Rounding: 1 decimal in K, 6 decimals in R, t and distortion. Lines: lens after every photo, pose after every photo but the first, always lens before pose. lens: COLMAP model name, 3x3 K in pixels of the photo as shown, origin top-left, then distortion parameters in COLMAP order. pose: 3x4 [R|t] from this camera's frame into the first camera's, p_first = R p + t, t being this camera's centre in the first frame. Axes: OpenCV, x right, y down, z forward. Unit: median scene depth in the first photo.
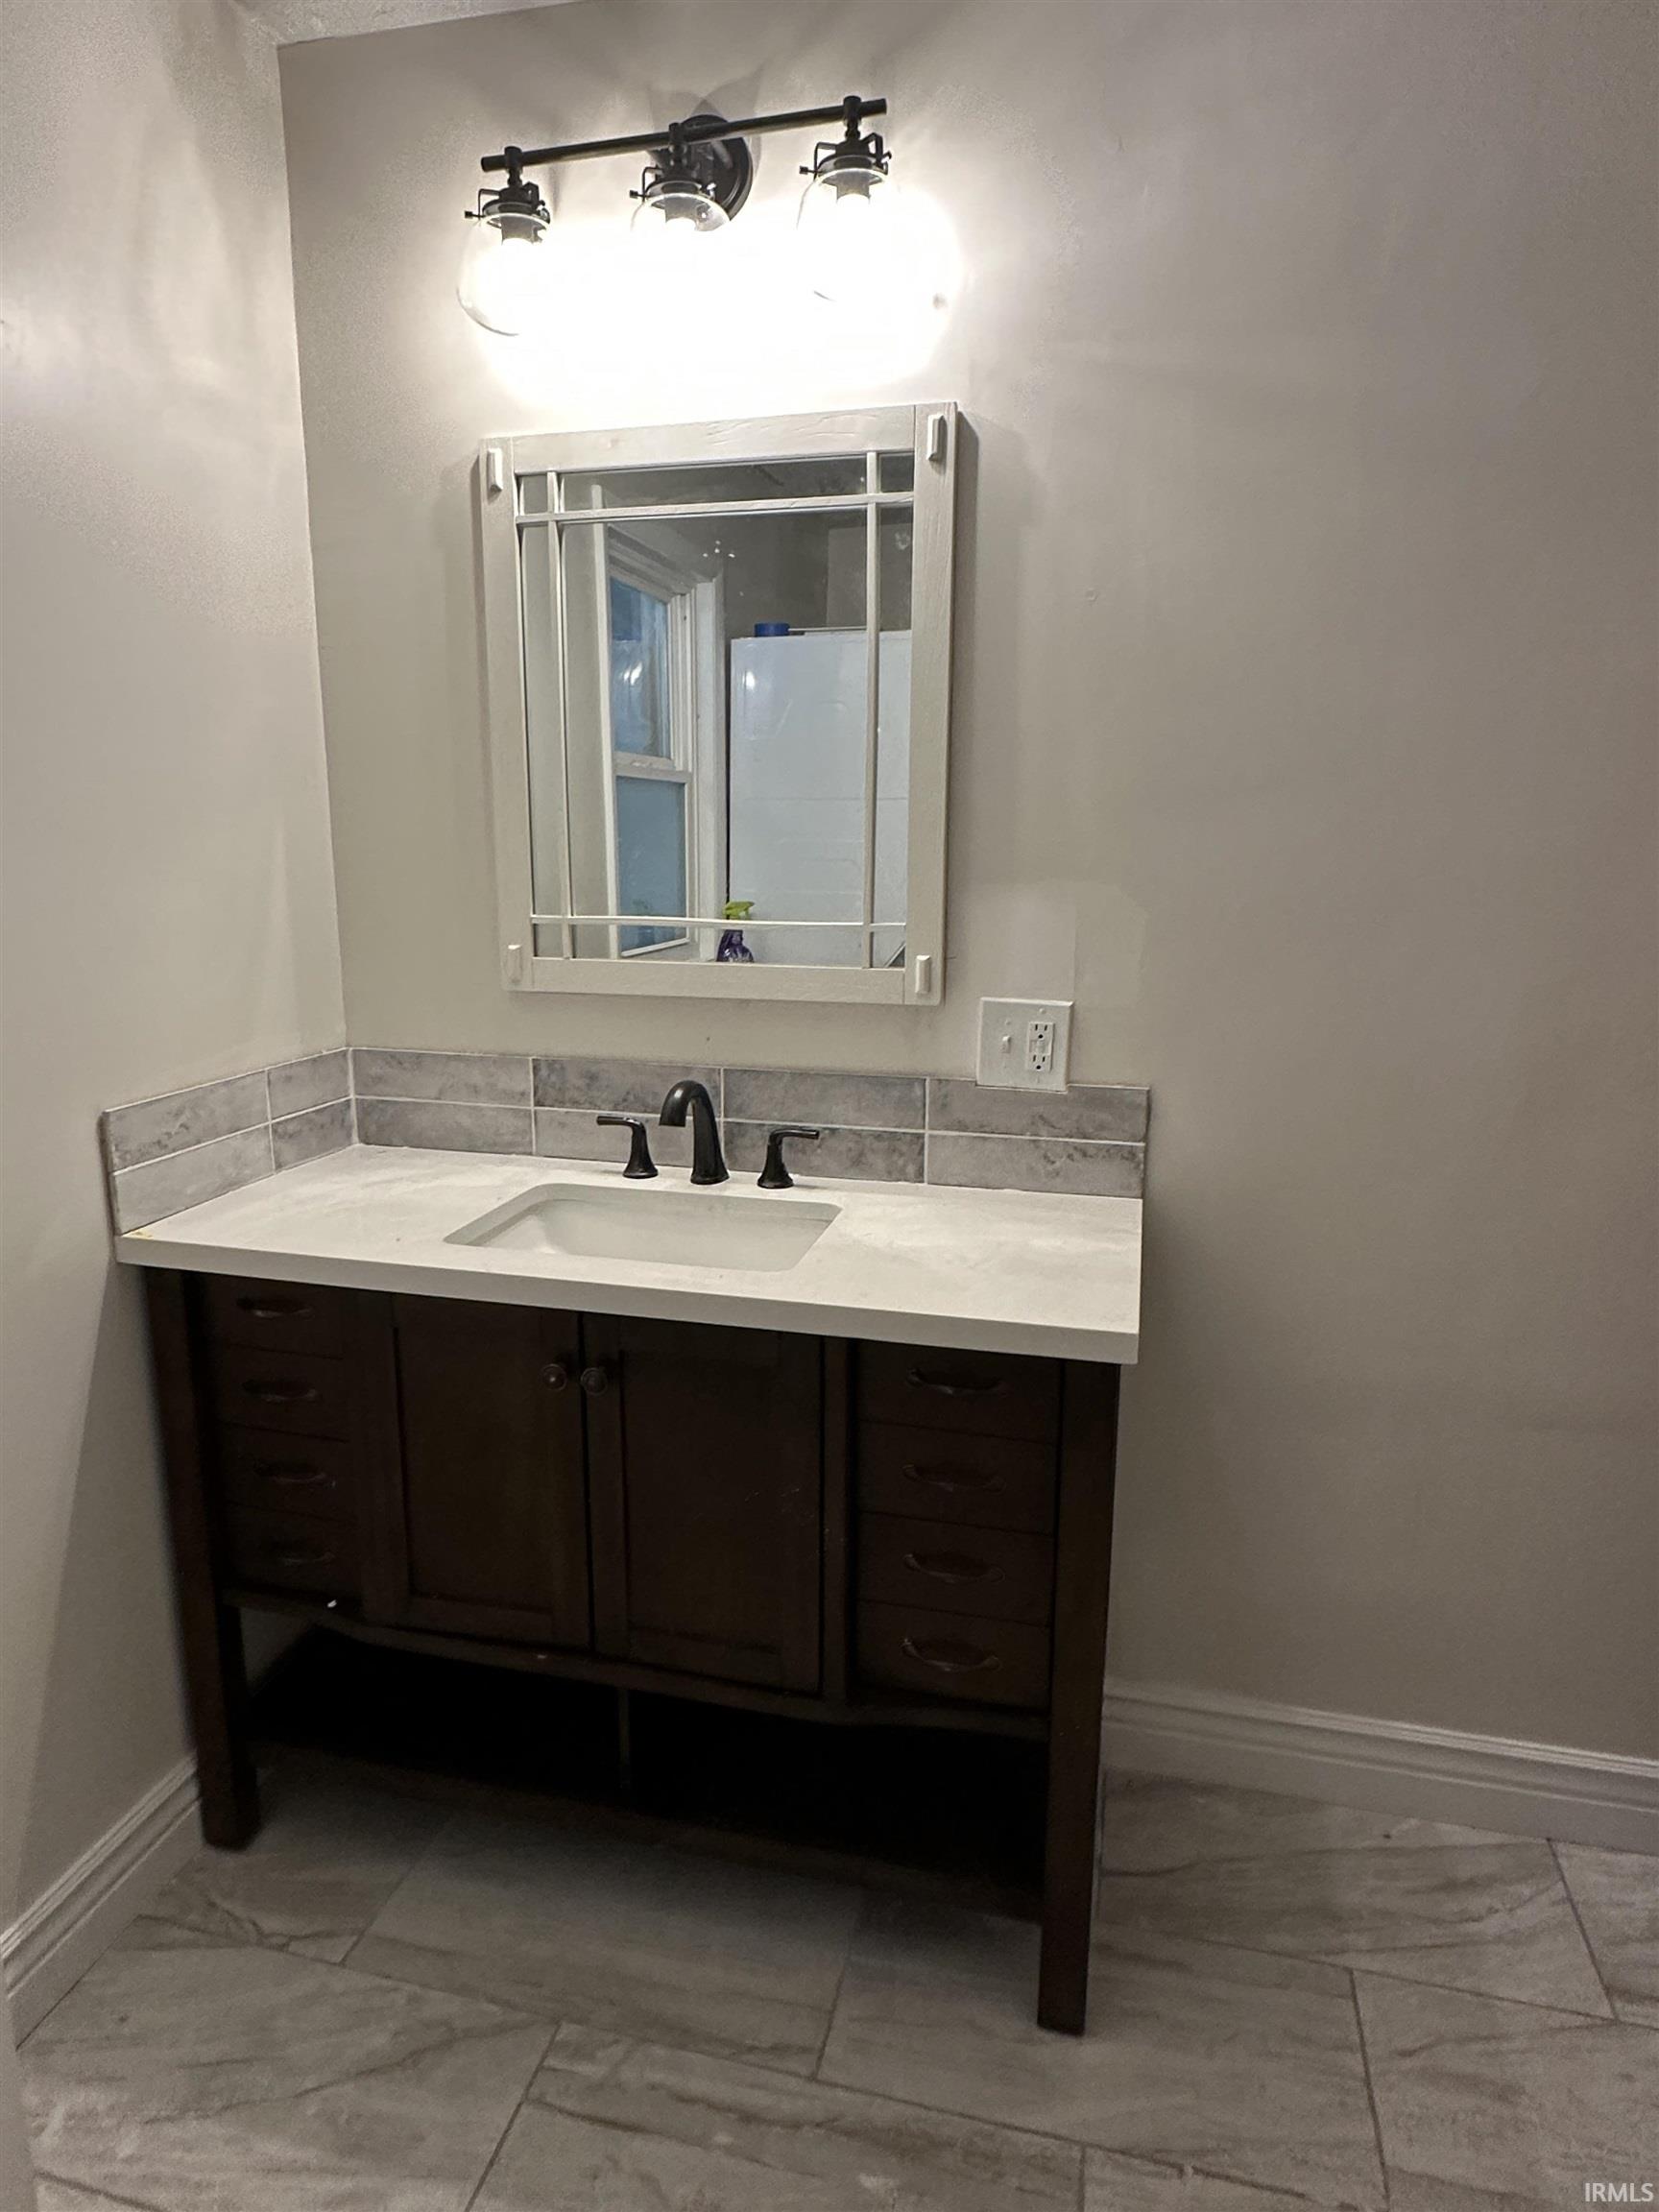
lens RADIAL K [[1306.4, 0, 825.1], [0, 1306.4, 1107.6], [0, 0, 1]] dist [-0.001248, -0.000247]
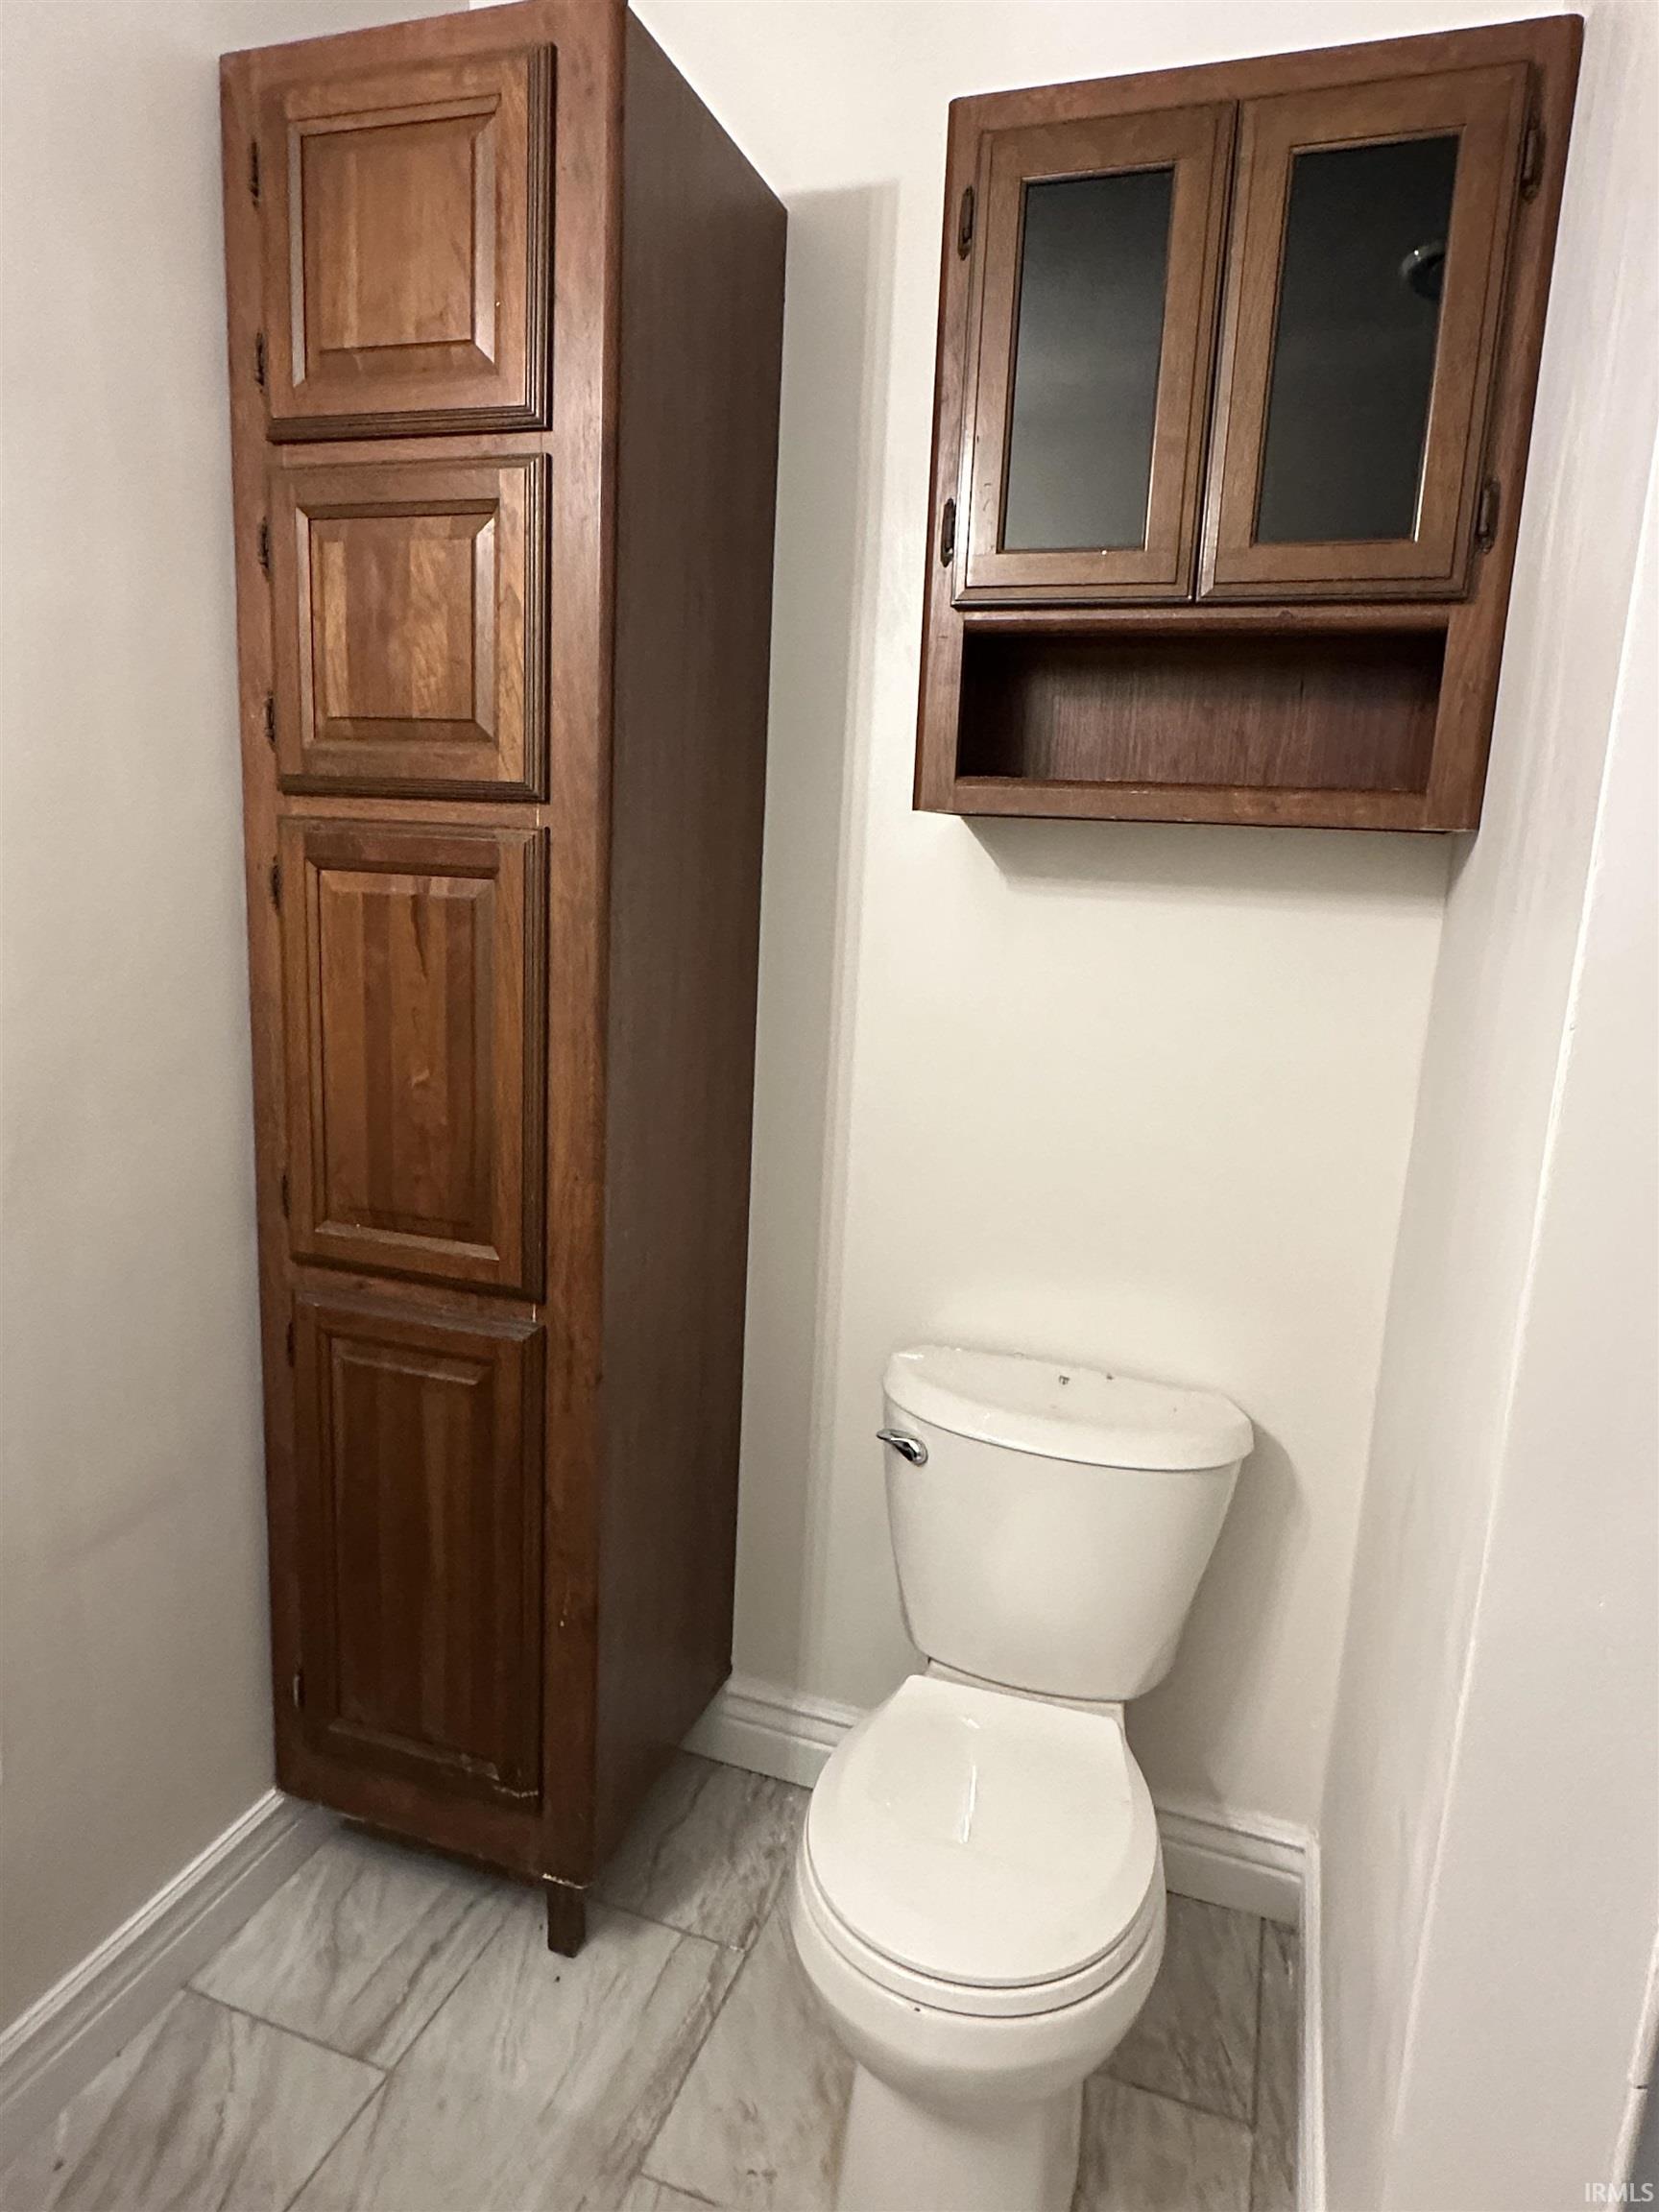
lens RADIAL K [[1350.1, 0, 826.8], [0, 1350.1, 1105.0], [0, 0, 1]] dist [0.001151, 0.000971]
pose [[0.097436, -0.183820, 0.978119, -0.171022], [0.154796, 0.973634, 0.167557, -0.086728], [-0.983130, 0.135082, 0.123322, 0.428897]]
